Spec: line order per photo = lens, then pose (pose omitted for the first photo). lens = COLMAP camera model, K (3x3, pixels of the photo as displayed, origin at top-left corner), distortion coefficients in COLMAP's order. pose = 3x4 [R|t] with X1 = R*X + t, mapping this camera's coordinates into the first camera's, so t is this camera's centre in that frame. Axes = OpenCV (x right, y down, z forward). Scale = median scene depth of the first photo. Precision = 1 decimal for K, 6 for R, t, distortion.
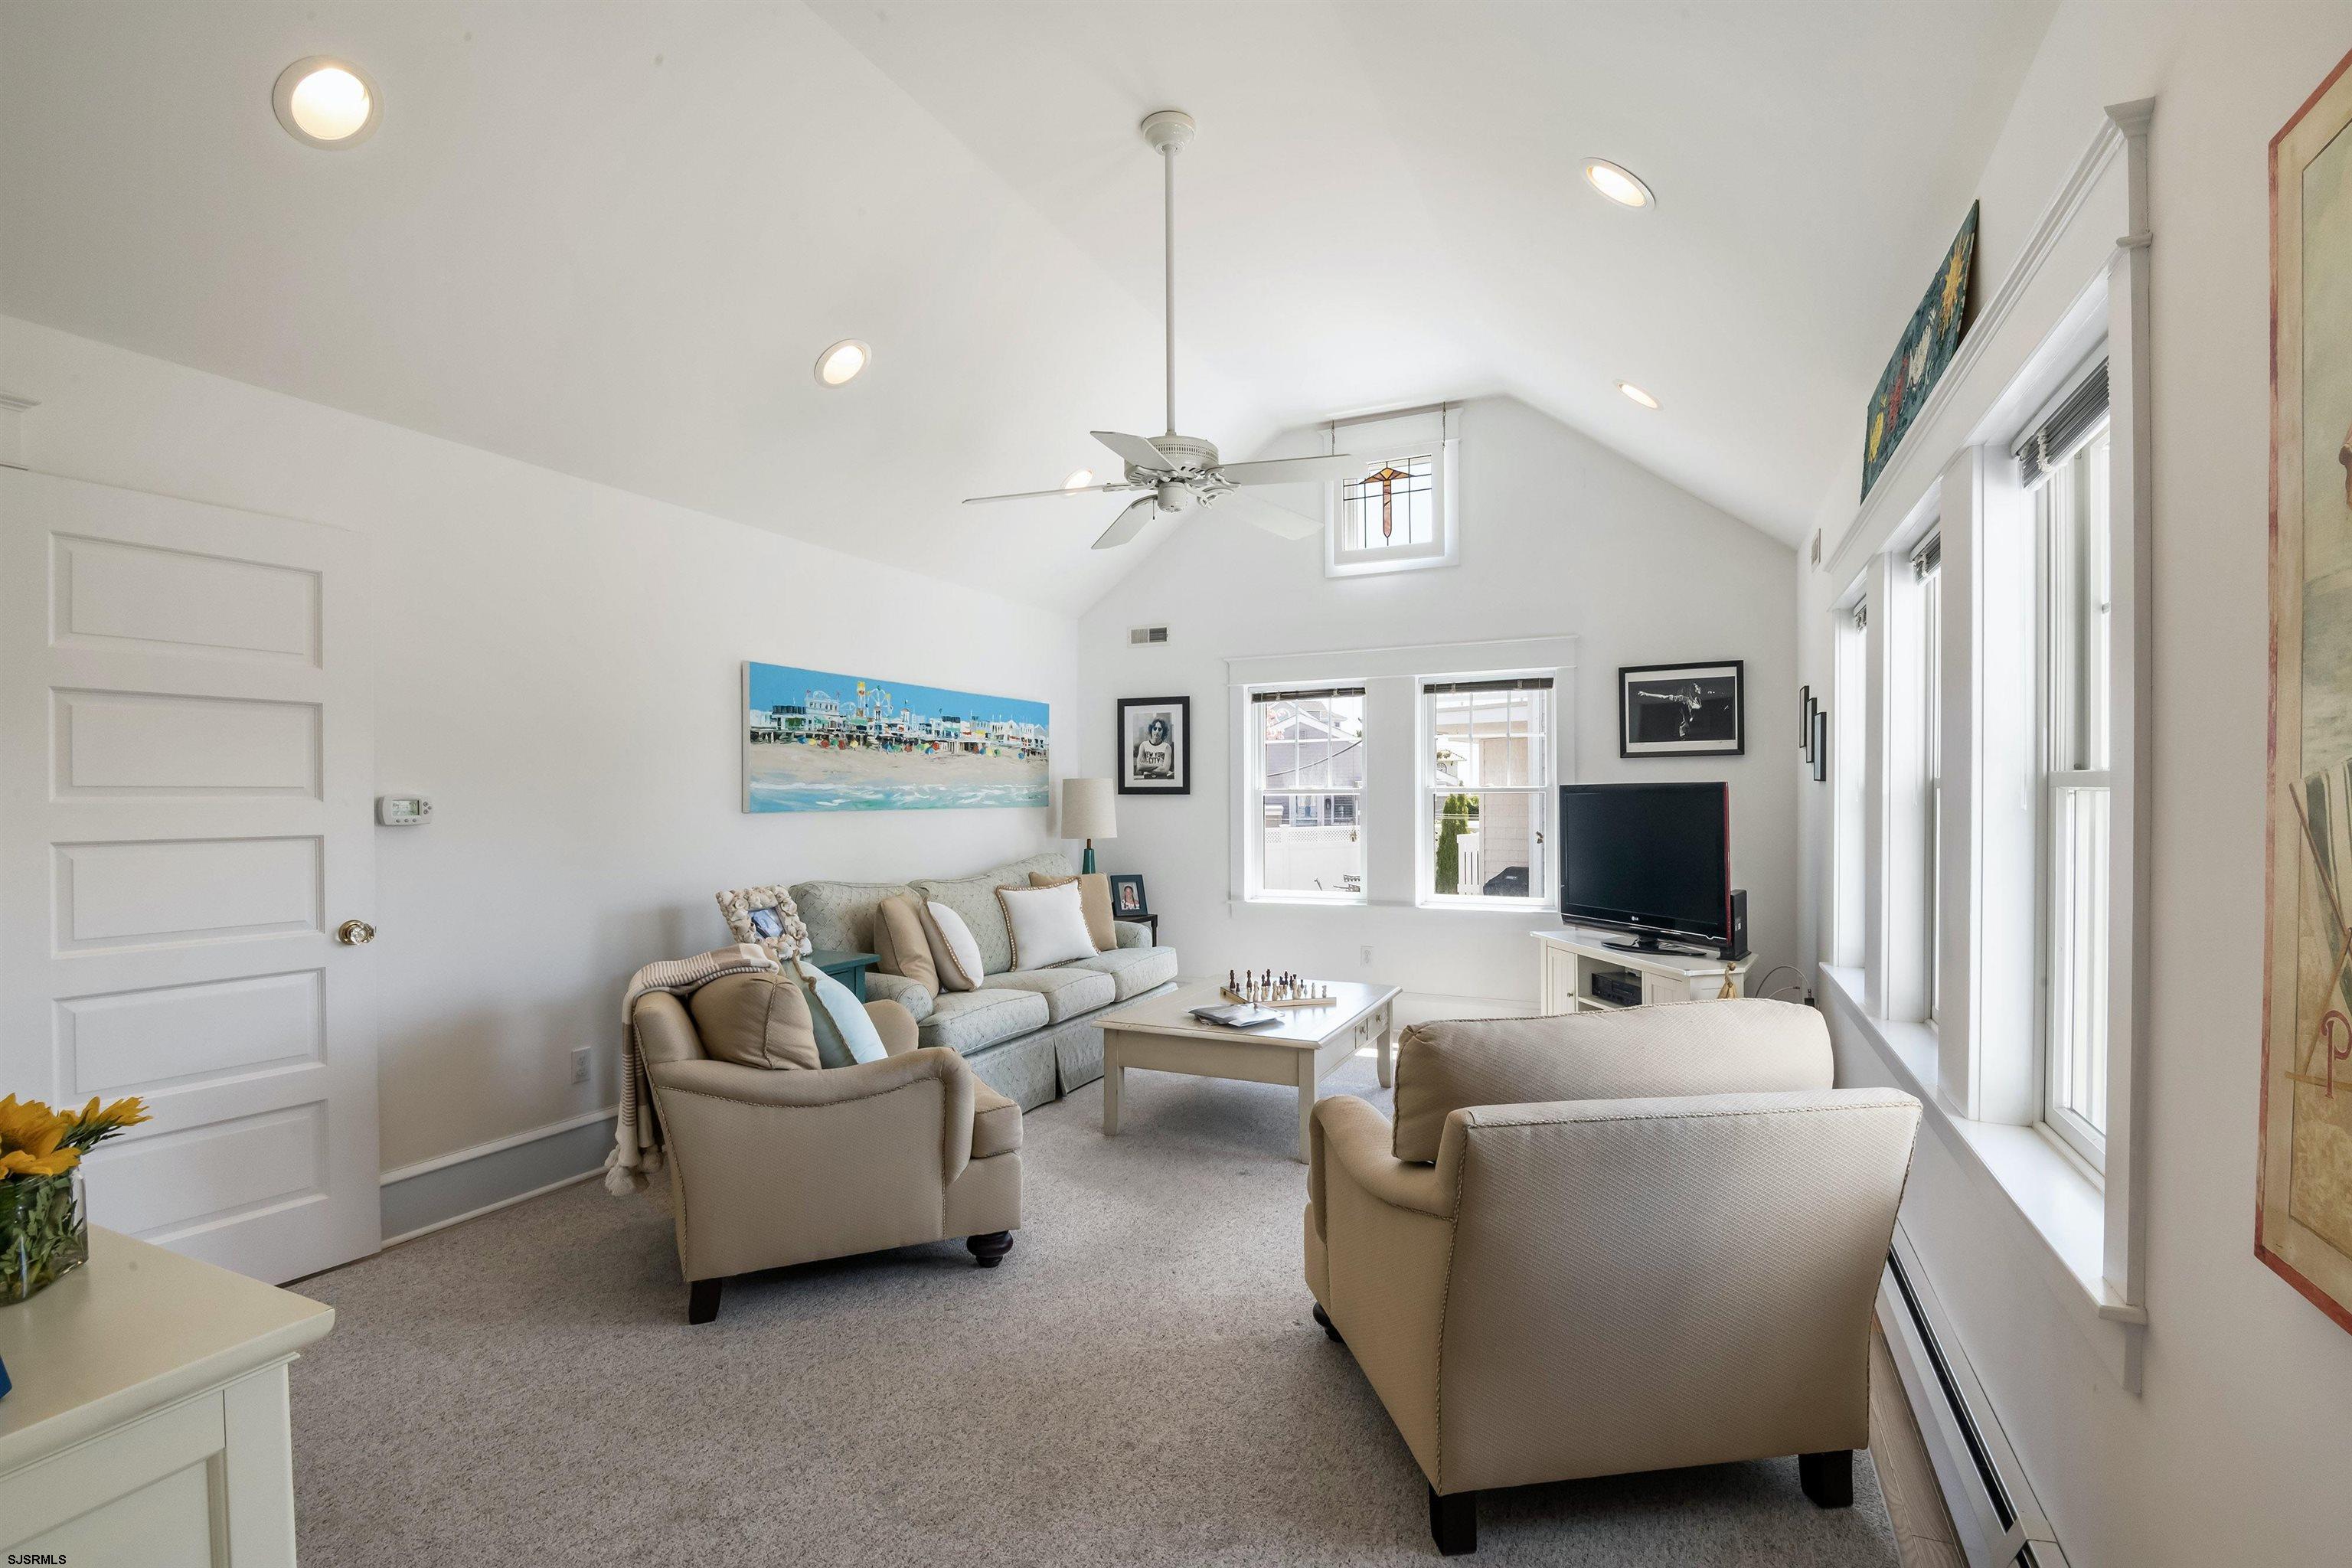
lens RADIAL K [[1111.4, 0, 1174.0], [0, 1111.4, 793.2], [0, 0, 1]] dist [-0.011242, -0.000964]
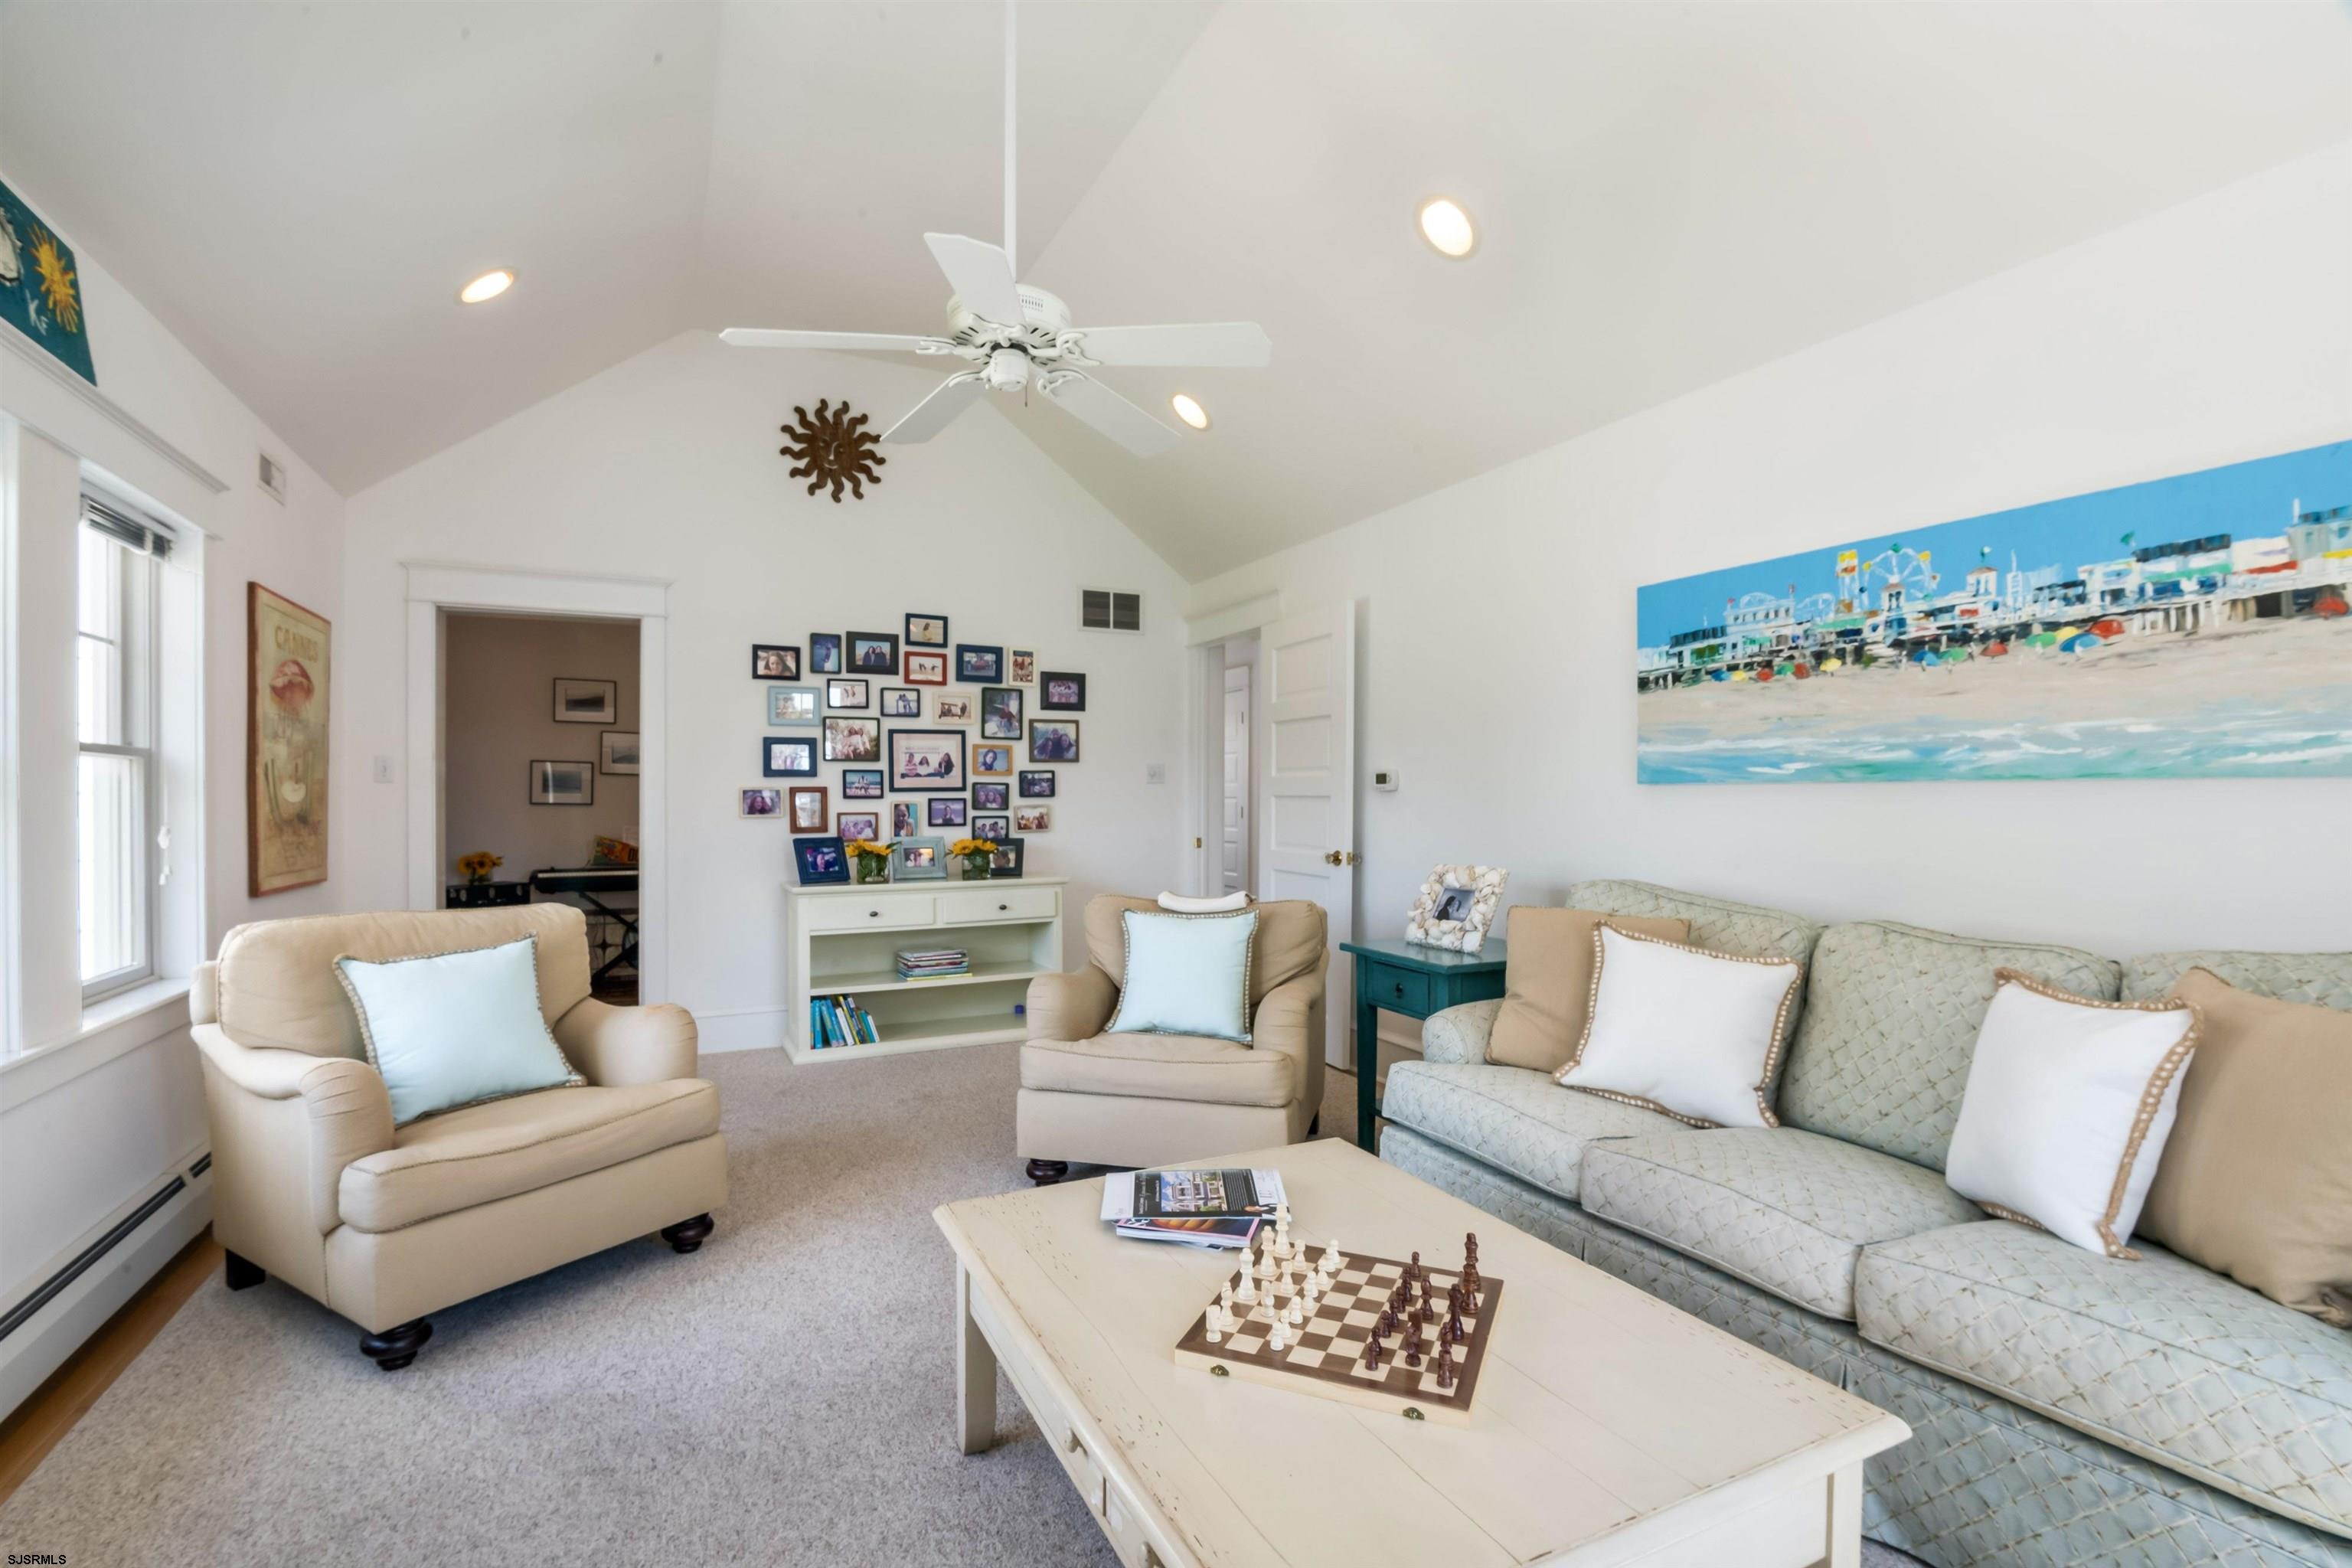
lens RADIAL K [[1111.4, 0, 1179.5], [0, 1111.4, 792.9], [0, 0, 1]] dist [-0.011242, -0.000964]
pose [[-0.641705, 0.002048, -0.766949, 0.326547], [0.004242, 0.999991, -0.000879, 0.018350], [0.766940, -0.003817, -0.641707, 0.997840]]
